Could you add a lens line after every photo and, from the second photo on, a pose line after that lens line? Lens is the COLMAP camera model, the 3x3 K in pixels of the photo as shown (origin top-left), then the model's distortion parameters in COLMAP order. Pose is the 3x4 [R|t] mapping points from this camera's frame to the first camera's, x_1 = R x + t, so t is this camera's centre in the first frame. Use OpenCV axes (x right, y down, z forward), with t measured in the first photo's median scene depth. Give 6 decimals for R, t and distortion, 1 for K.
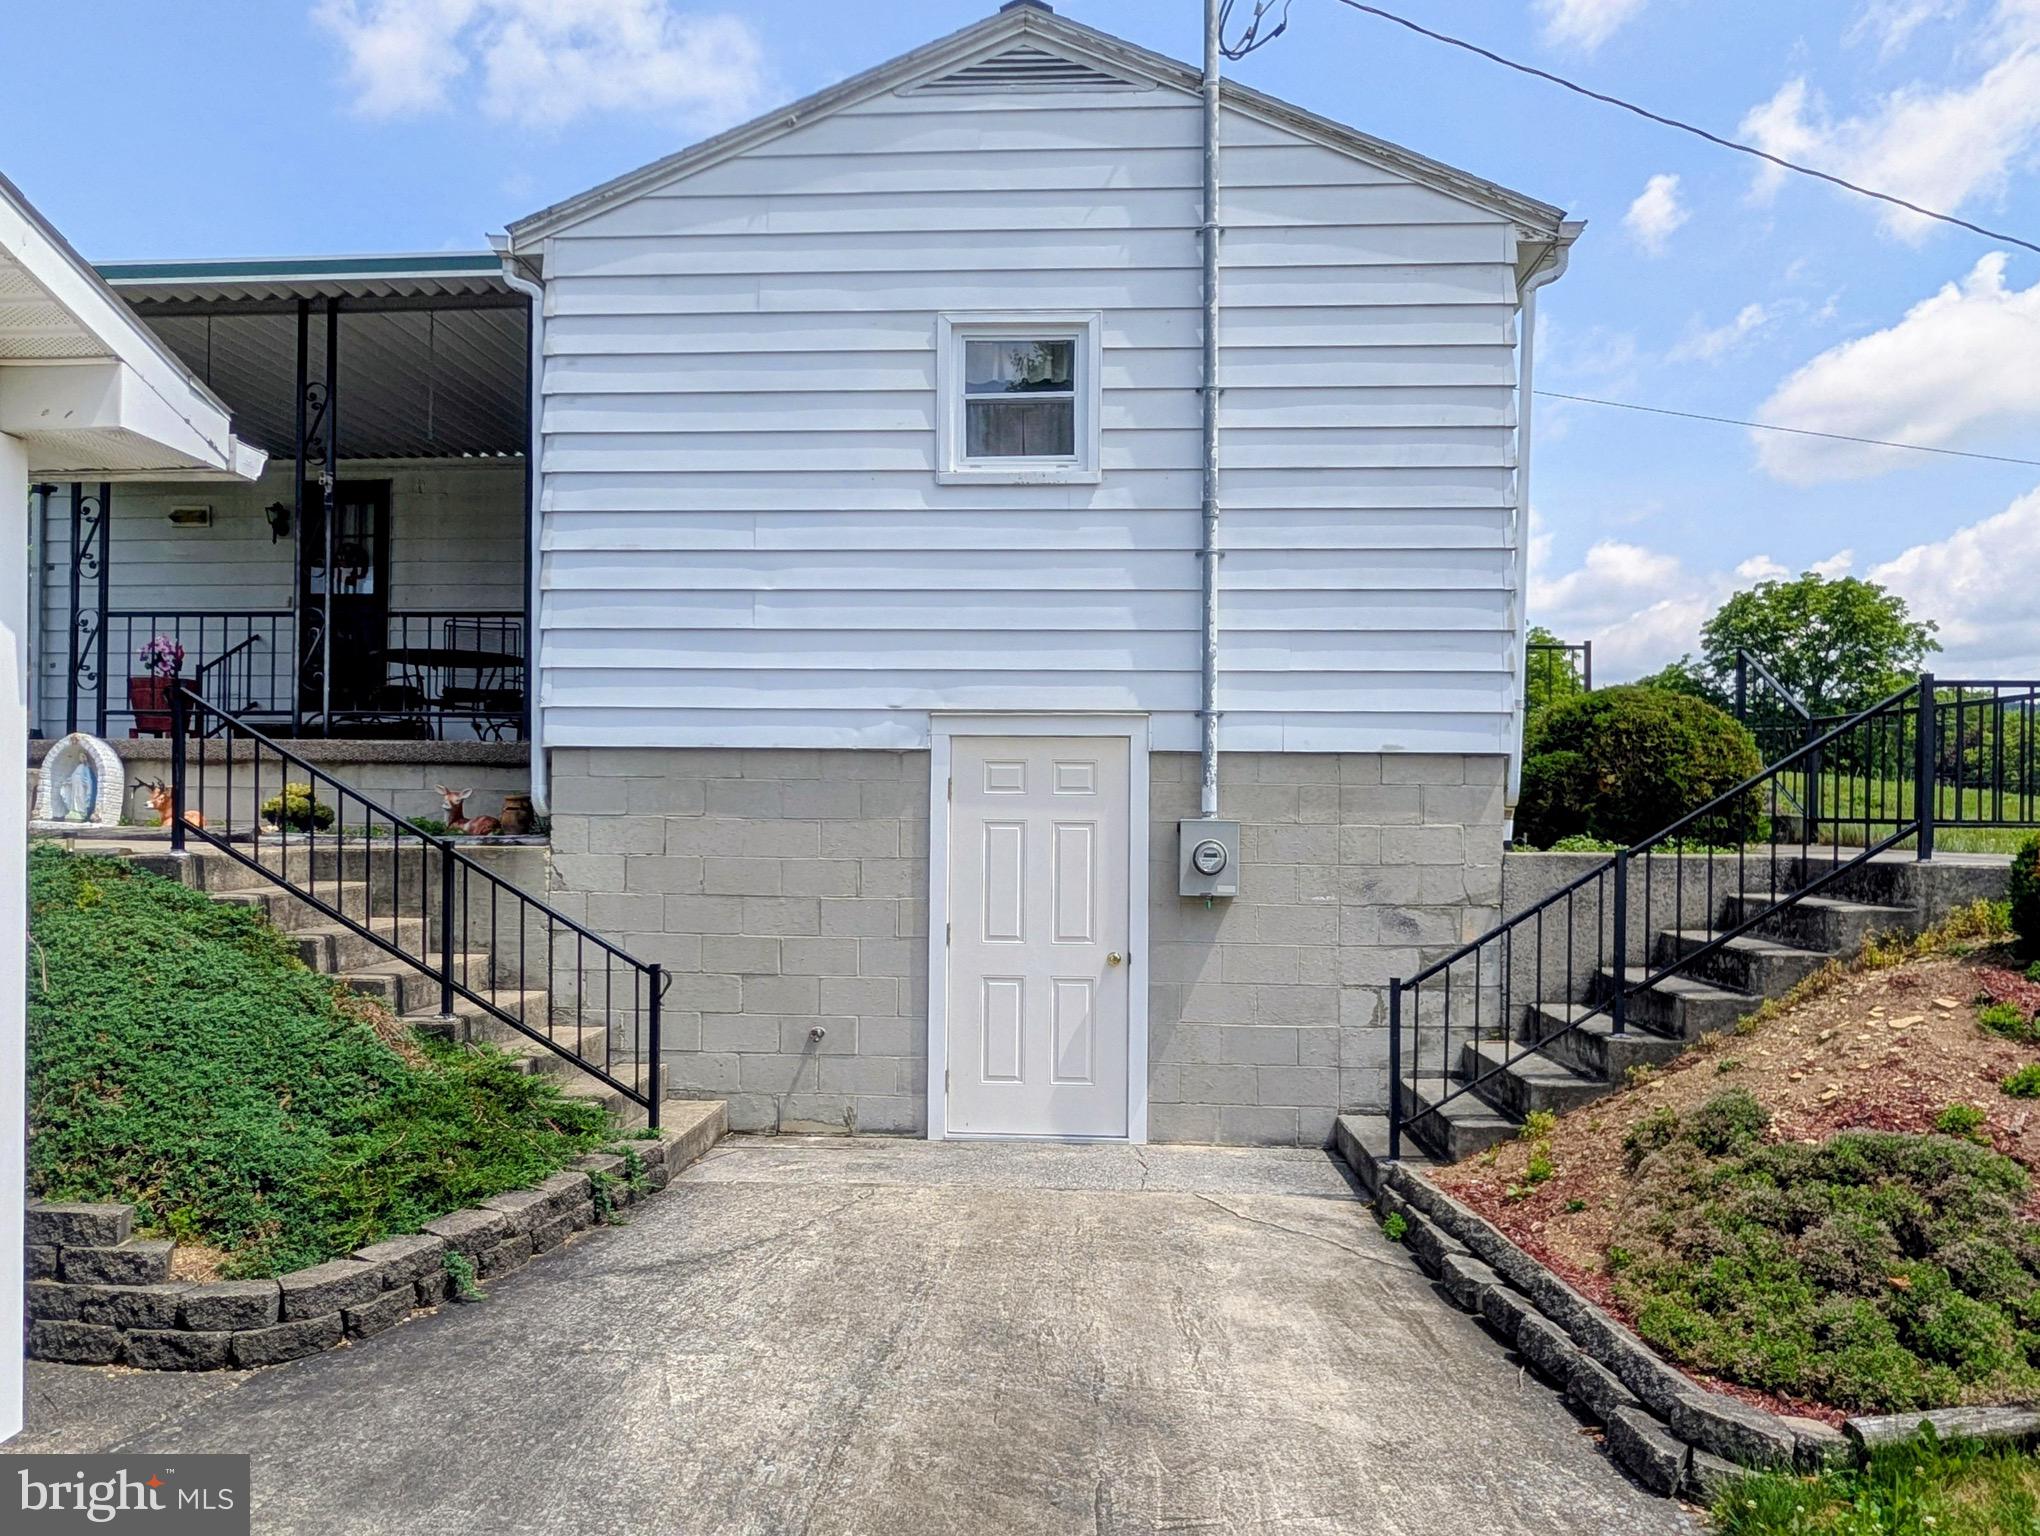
lens RADIAL K [[1444.5, 0, 1053.4], [0, 1444.5, 816.1], [0, 0, 1]] dist [-0.004605, -0.003646]
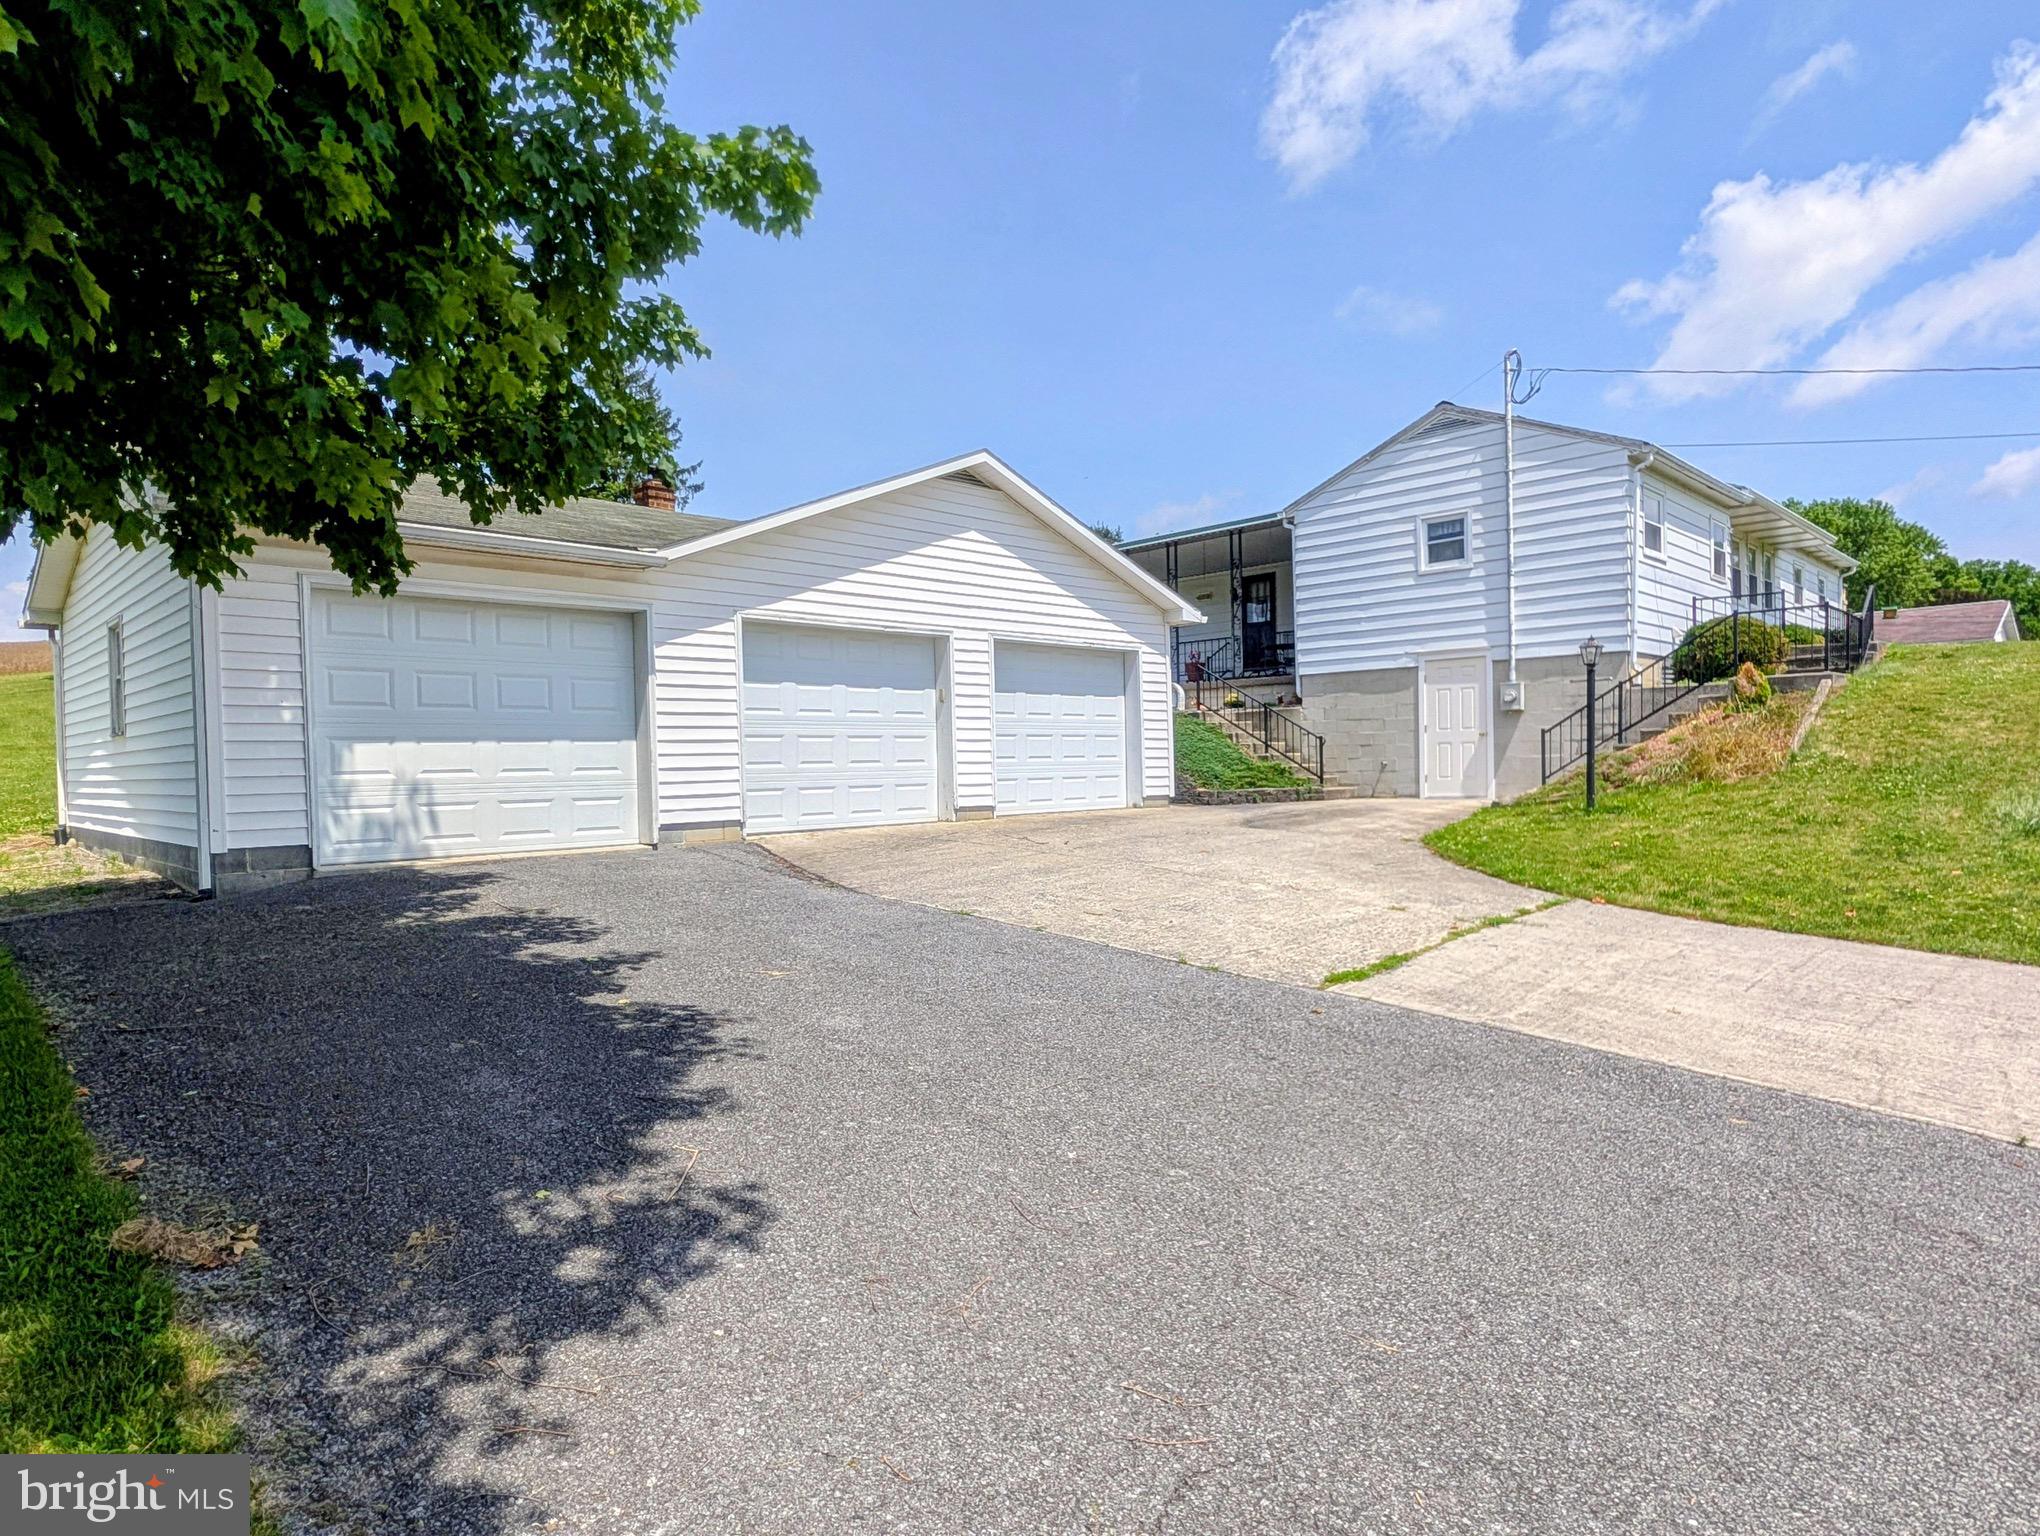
lens RADIAL K [[1174.0, 0, 1020.7], [0, 1174.0, 770.4], [0, 0, 1]] dist [0.000281, 0.000041]
pose [[0.755897, -0.022335, -0.654309, 0.865801], [0.036786, 0.999288, 0.008387, 0.116414], [0.653656, -0.030409, 0.756181, -1.348962]]
